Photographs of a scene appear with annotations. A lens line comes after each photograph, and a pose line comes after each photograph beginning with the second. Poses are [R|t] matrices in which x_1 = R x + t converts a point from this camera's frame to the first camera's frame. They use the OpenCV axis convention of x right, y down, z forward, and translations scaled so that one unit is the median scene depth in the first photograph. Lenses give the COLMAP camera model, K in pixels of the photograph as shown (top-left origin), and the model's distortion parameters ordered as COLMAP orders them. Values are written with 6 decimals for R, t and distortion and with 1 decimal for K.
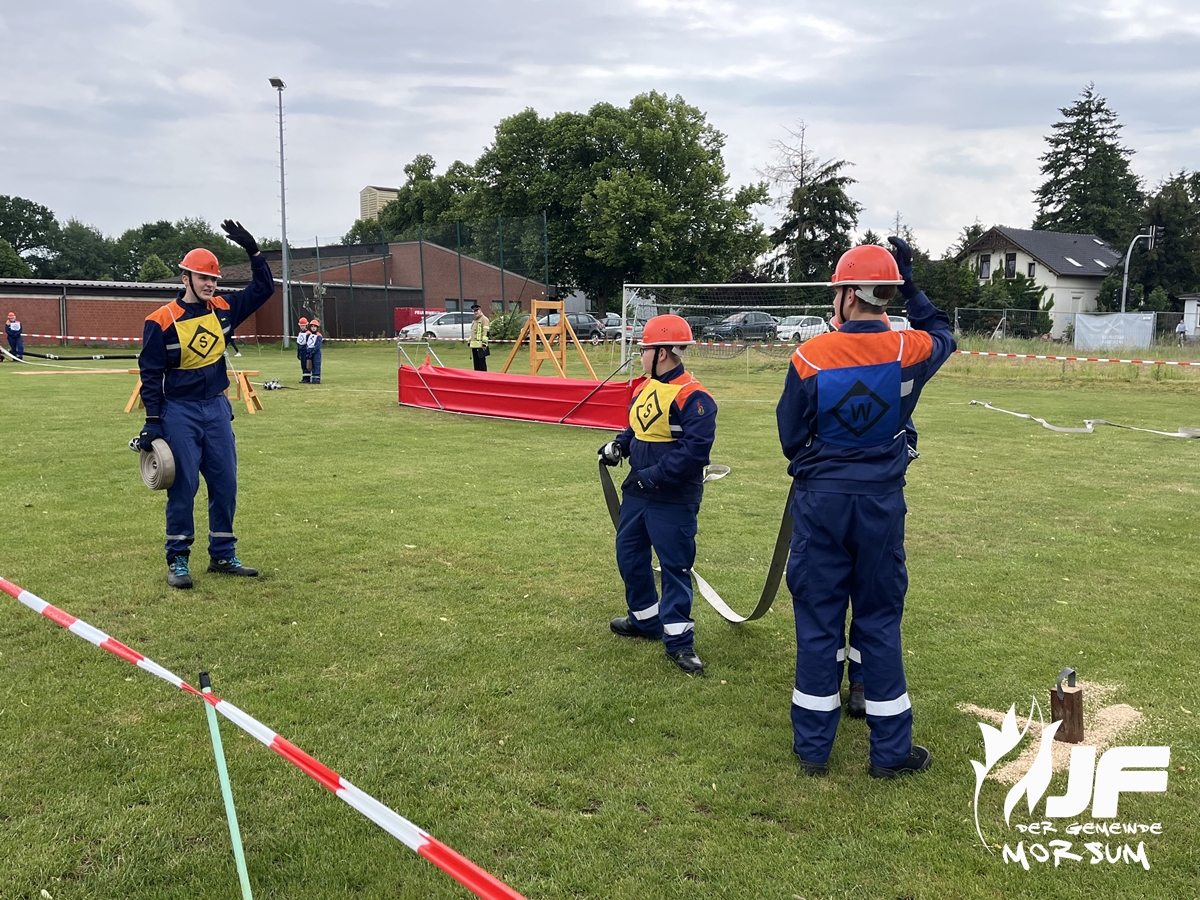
lens RADIAL K [[1060.6, 0, 606.9], [0, 1060.6, 440.4], [0, 0, 1]] dist [0.040337, 0.000027]
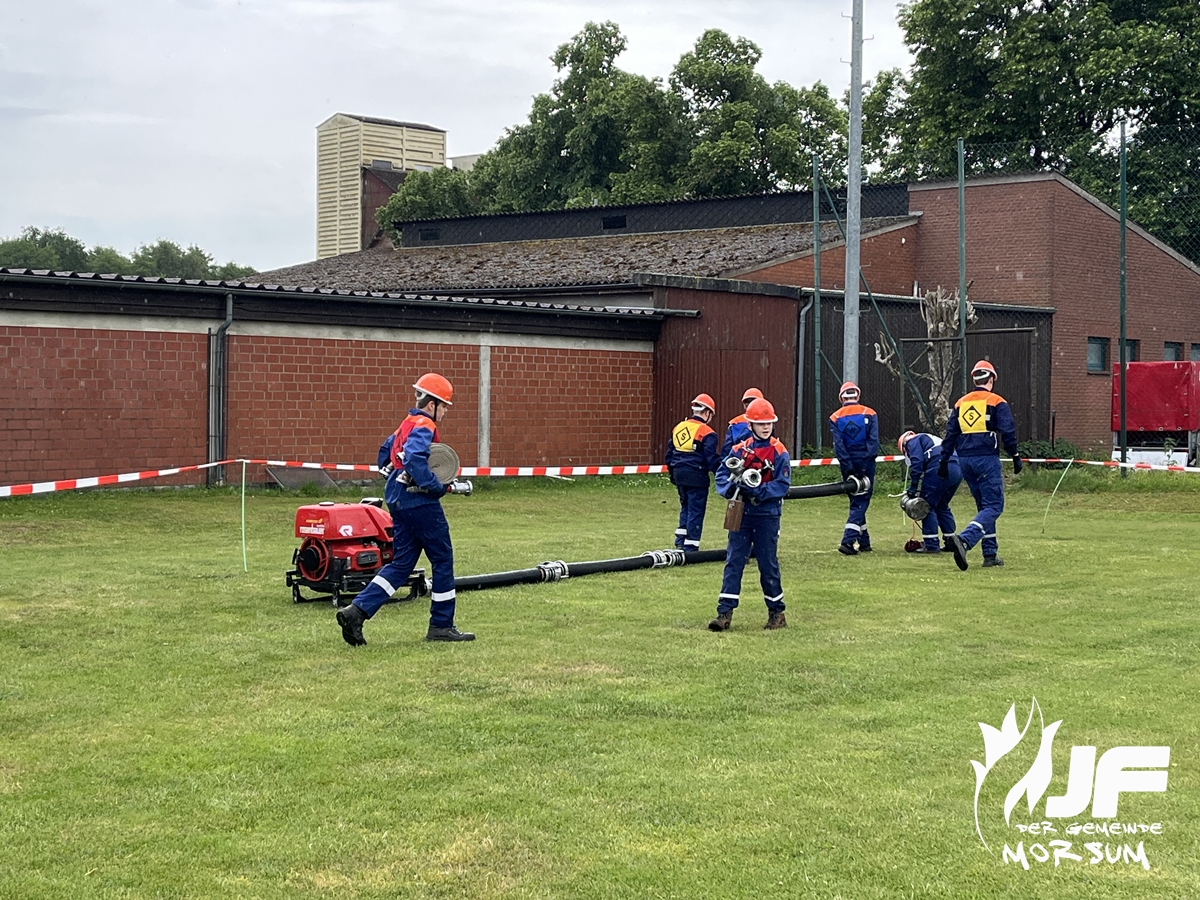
lens RADIAL K [[1870.2, 0, 605.3], [0, 1870.2, 451.8], [0, 0, 1]] dist [0.078176, 0.000000]
pose [[0.998712, -0.002679, 0.050665, -0.251193], [0.006744, 0.996752, -0.080248, -0.033816], [-0.050285, 0.080486, 0.995487, 0.283939]]
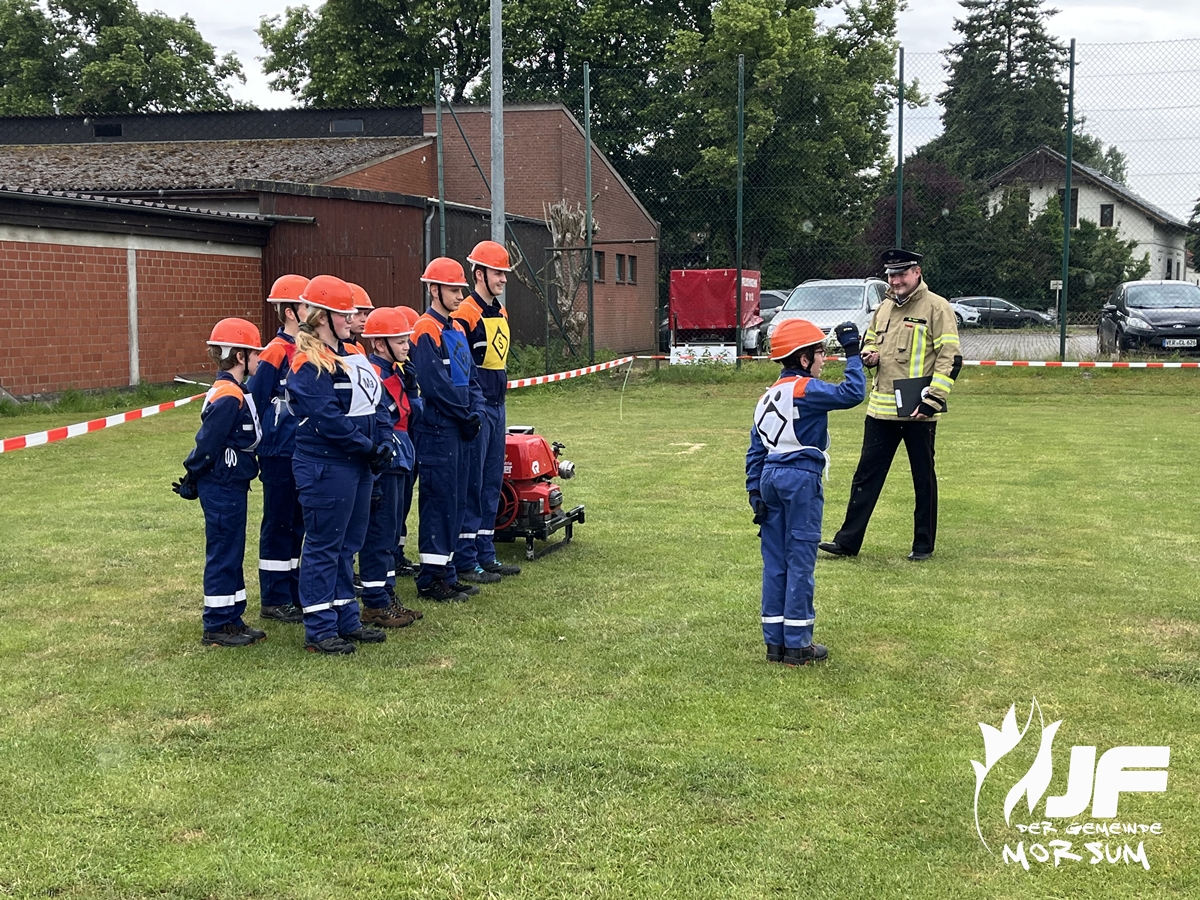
lens RADIAL K [[1516.6, 0, 599.5], [0, 1516.6, 445.4], [0, 0, 1]] dist [0.039827, 0.000000]
pose [[0.871602, -0.053988, 0.487232, -0.318110], [0.060767, 0.998150, 0.001895, -0.042150], [-0.486433, 0.027956, 0.873270, 0.353268]]
